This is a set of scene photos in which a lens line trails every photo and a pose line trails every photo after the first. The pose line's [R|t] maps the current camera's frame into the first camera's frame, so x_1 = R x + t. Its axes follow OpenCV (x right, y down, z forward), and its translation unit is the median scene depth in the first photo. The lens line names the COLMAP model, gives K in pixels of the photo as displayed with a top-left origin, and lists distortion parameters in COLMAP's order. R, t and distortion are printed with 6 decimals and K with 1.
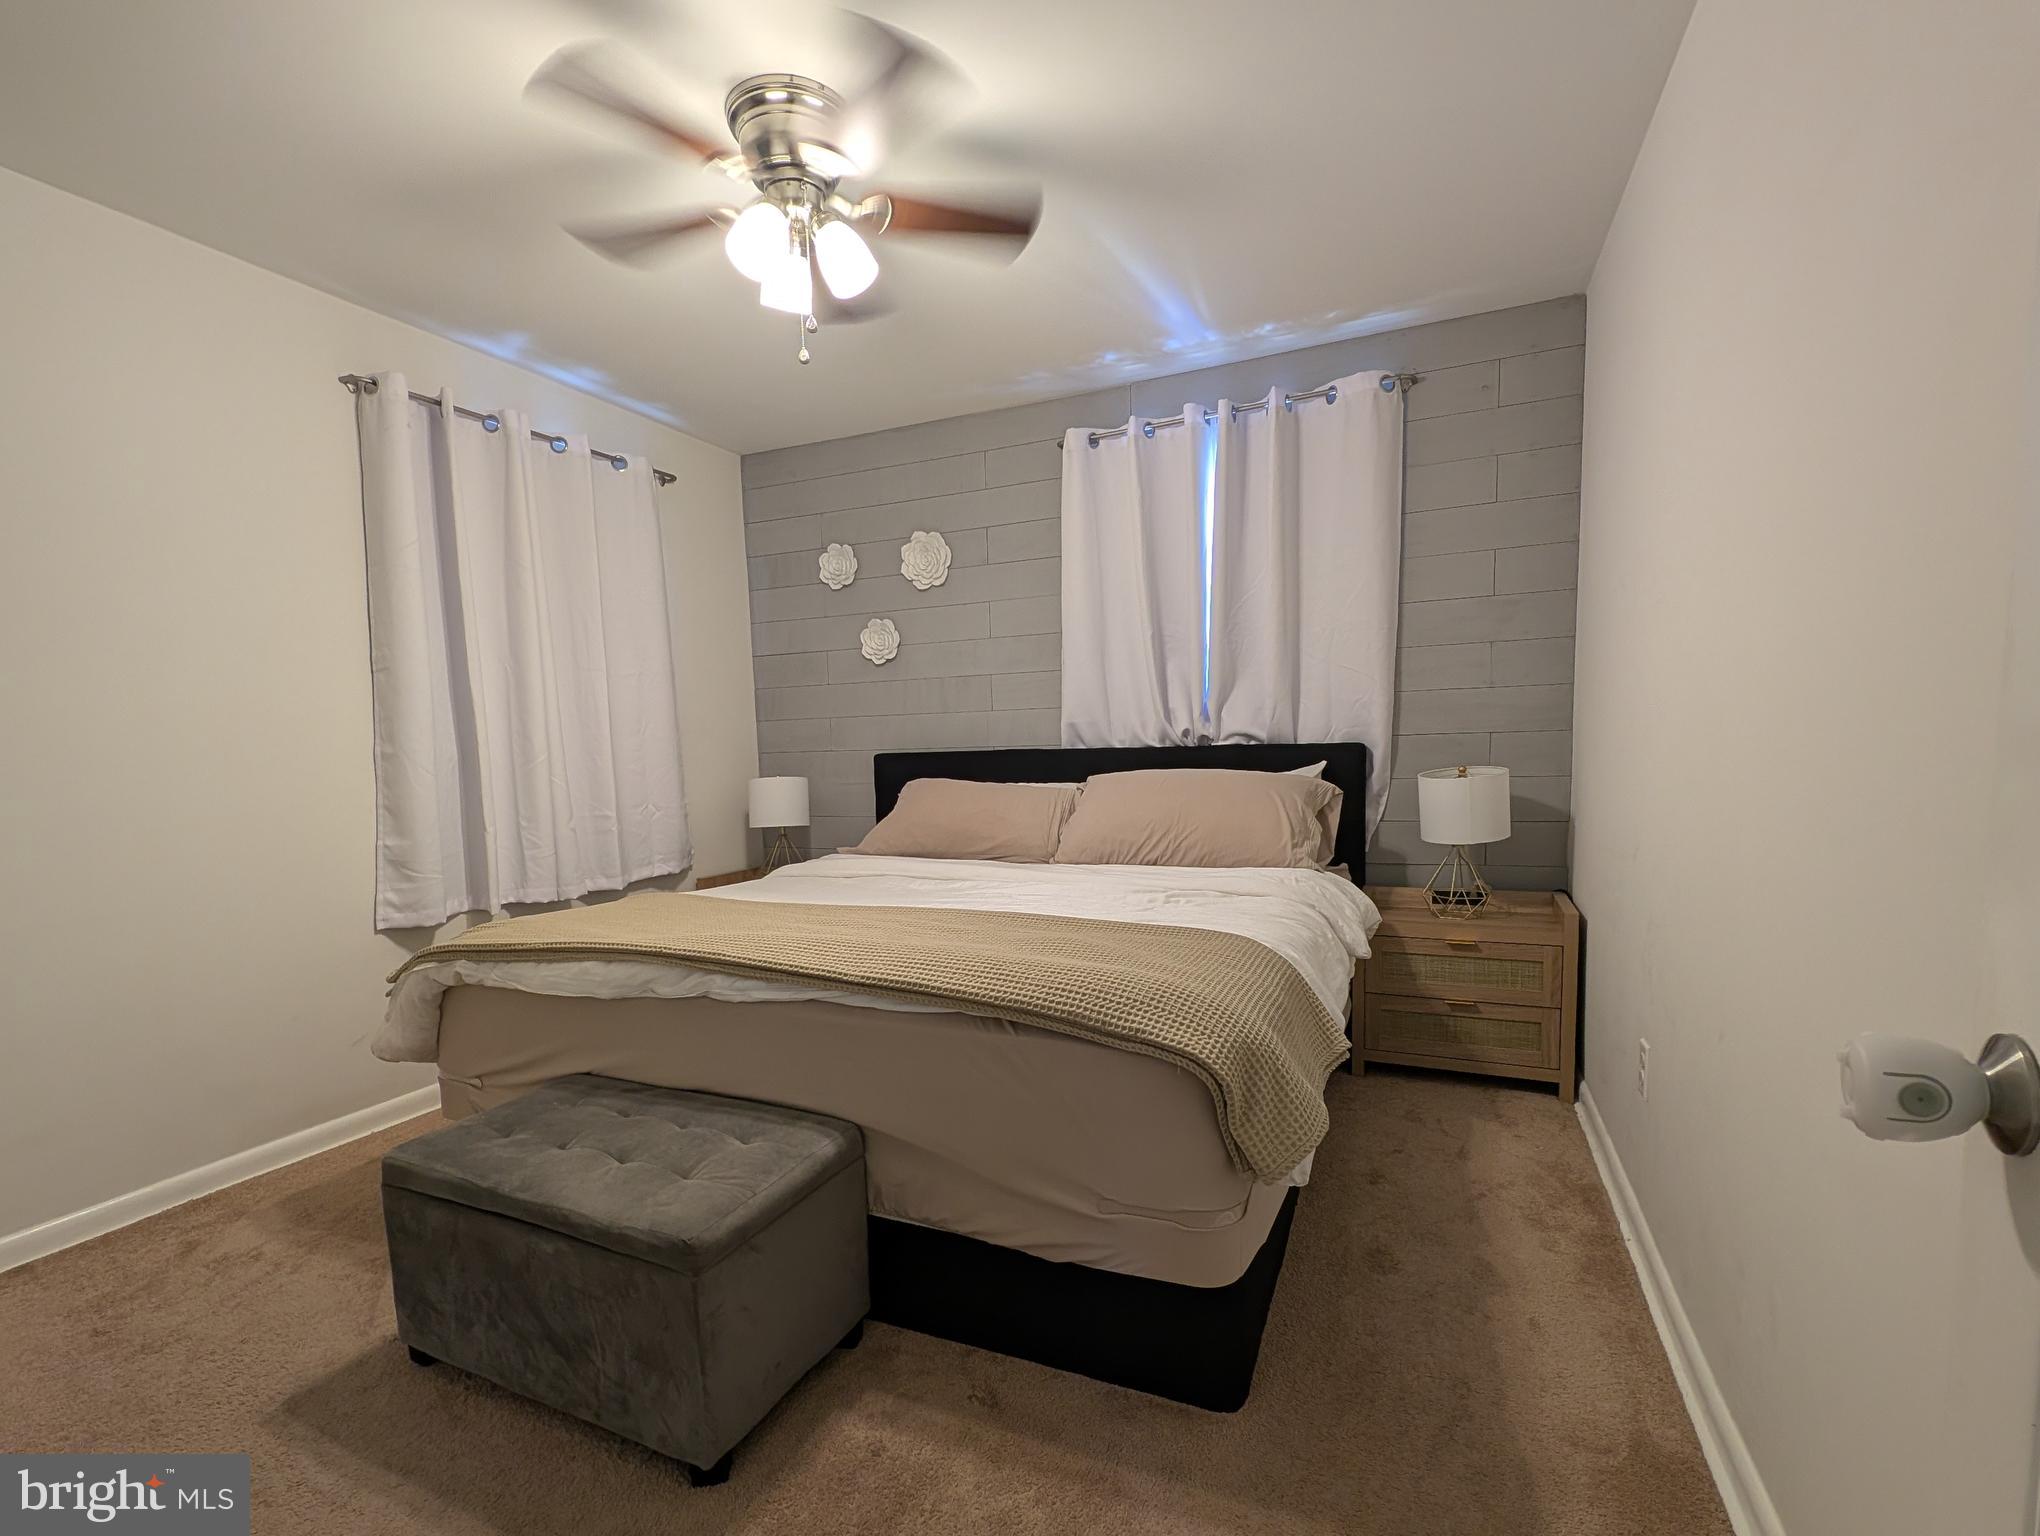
lens RADIAL K [[916.3, 0, 1014.3], [0, 916.3, 840.7], [0, 0, 1]] dist [-0.000602, -0.000255]
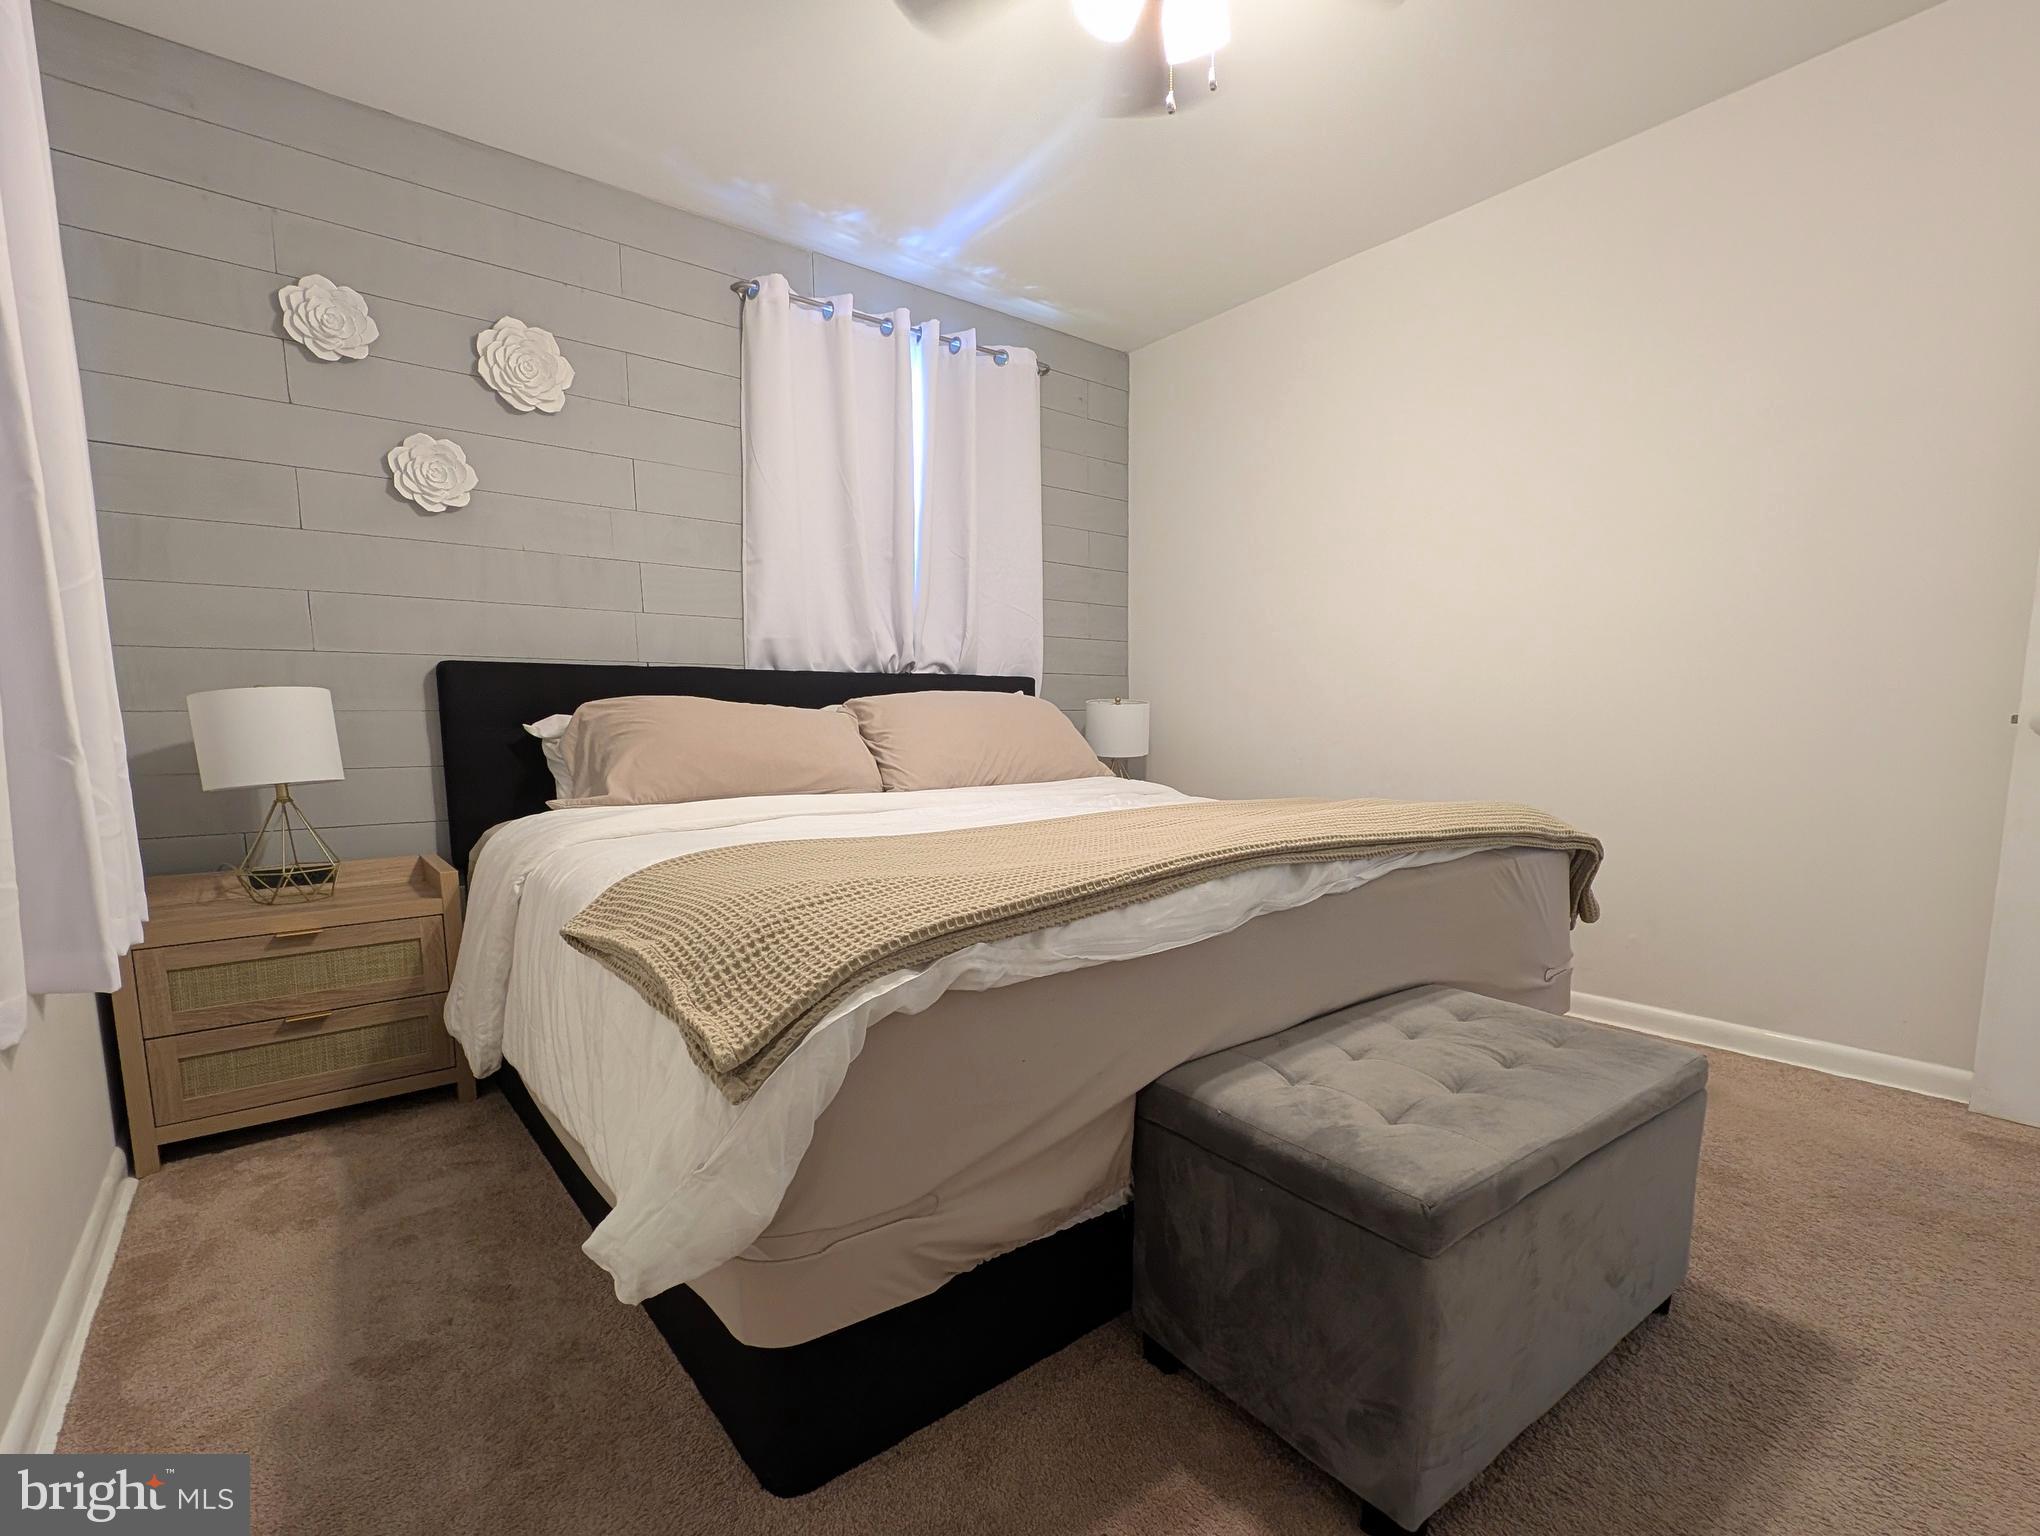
lens RADIAL K [[916.3, 0, 1014.3], [0, 916.3, 840.7], [0, 0, 1]] dist [-0.000602, -0.000255]
pose [[0.470145, -0.088919, 0.878098, -0.617610], [0.089449, 0.994590, 0.052823, 0.031667], [-0.878045, 0.053710, 0.475555, 0.457857]]
